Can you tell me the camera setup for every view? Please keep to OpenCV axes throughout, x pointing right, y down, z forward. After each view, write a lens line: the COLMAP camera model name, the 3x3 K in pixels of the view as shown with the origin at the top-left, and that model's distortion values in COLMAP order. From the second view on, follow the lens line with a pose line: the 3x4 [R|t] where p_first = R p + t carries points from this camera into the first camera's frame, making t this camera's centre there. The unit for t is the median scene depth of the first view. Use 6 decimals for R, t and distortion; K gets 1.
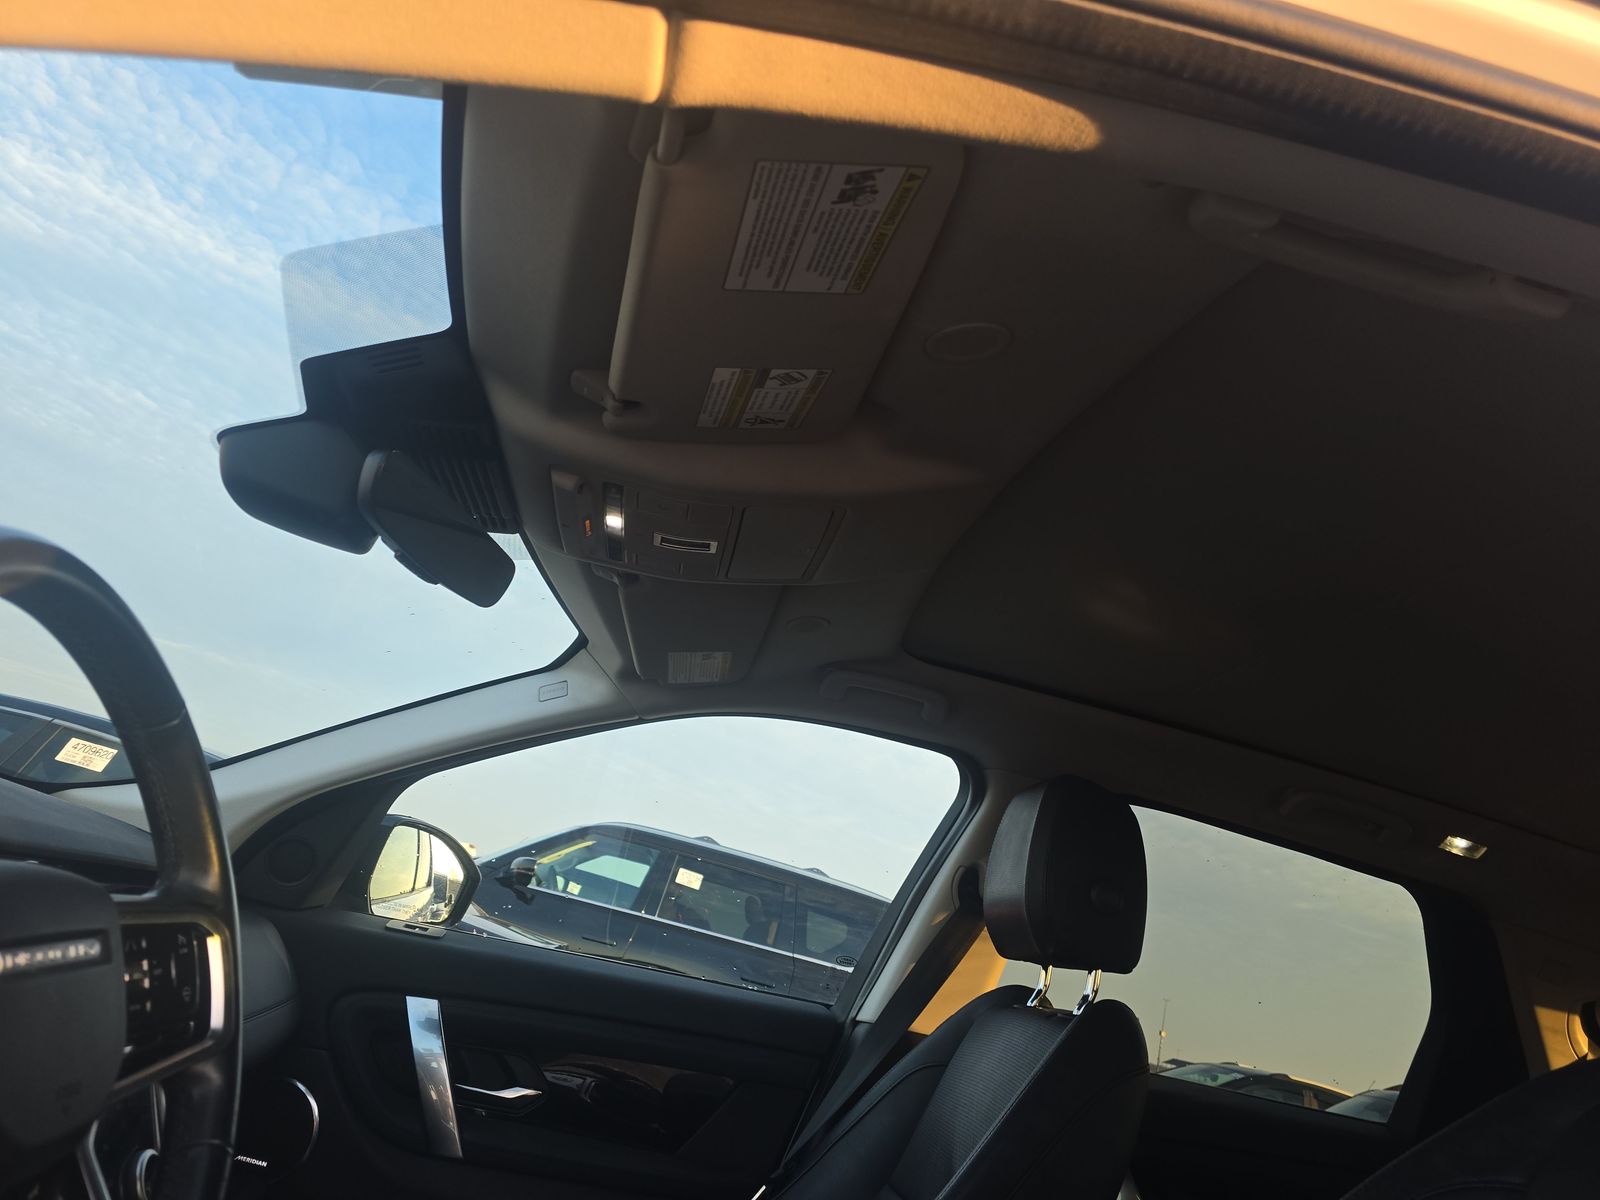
lens RADIAL K [[1080.3, 0, 802.3], [0, 1080.3, 602.9], [0, 0, 1]] dist [0.034860, -0.007422]
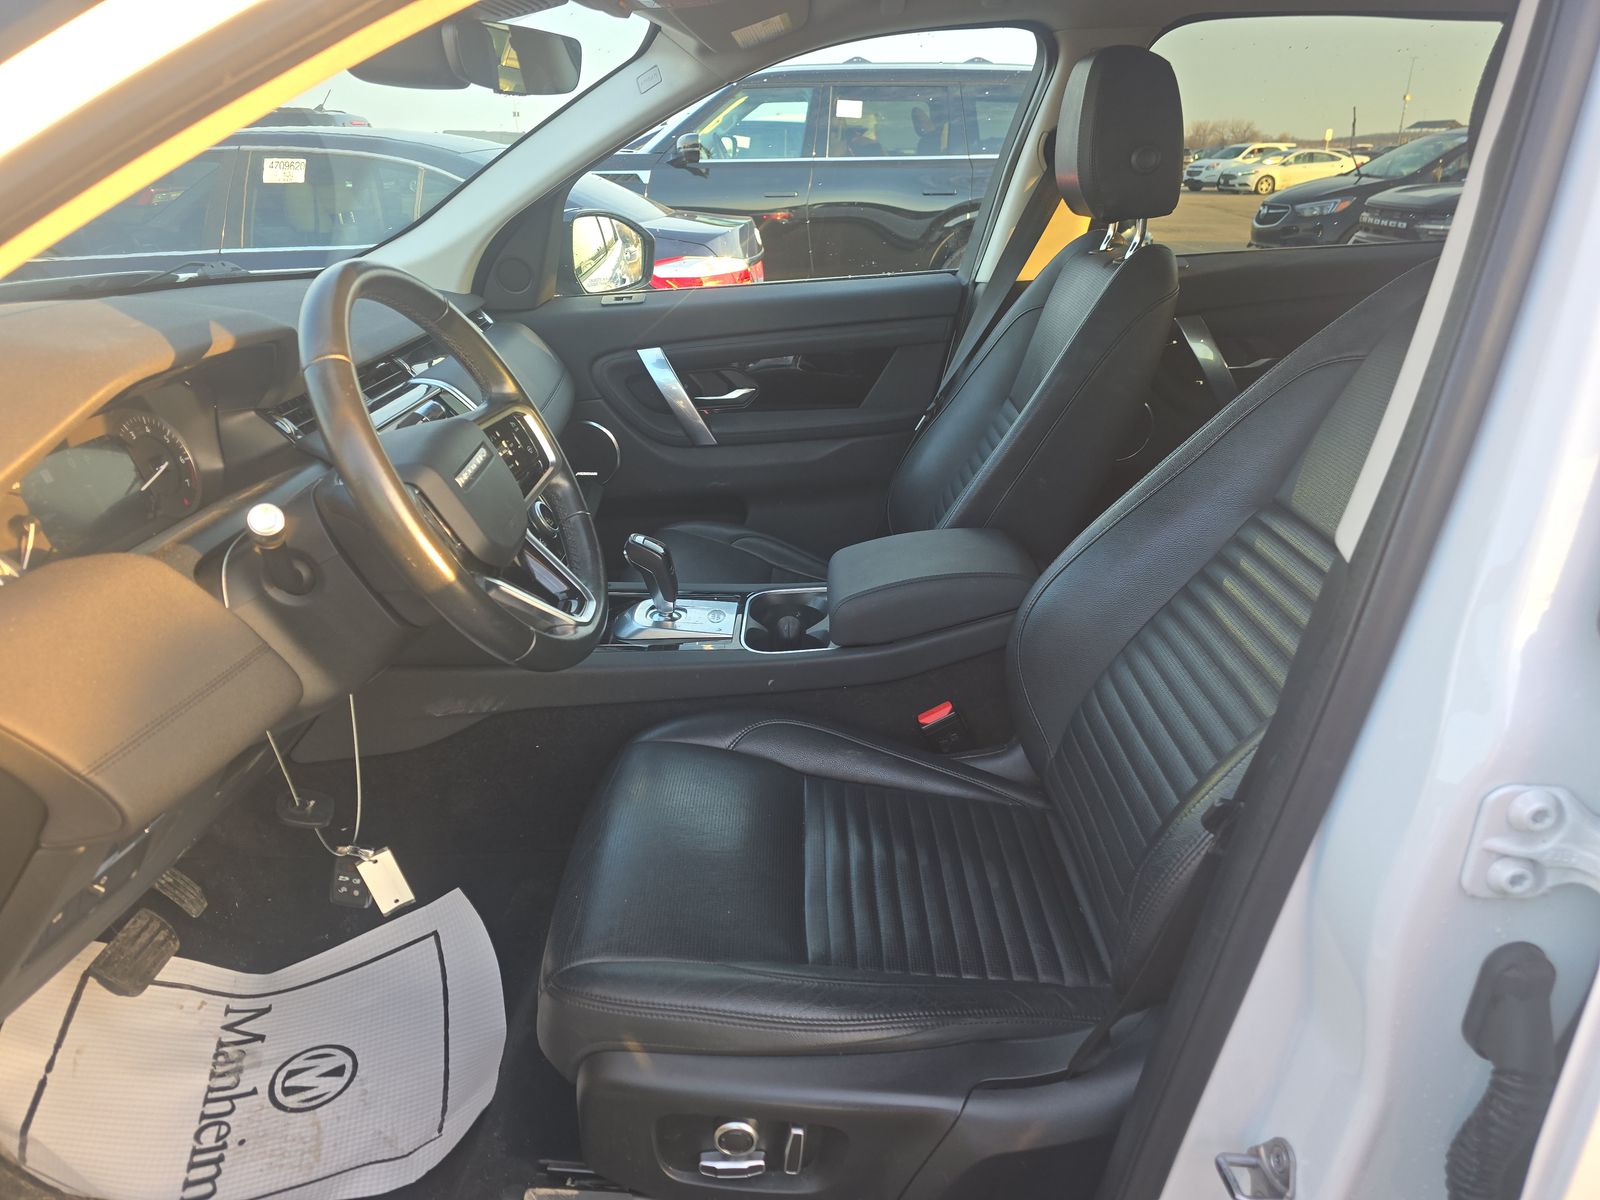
lens RADIAL K [[1080.3, 0, 805.9], [0, 1080.3, 602.0], [0, 0, 1]] dist [0.034860, -0.007422]
pose [[0.954438, -0.172664, -0.243385, 0.095614], [0.289429, 0.734221, 0.614125, -0.152260], [0.072661, -0.656587, 0.750742, -0.171411]]
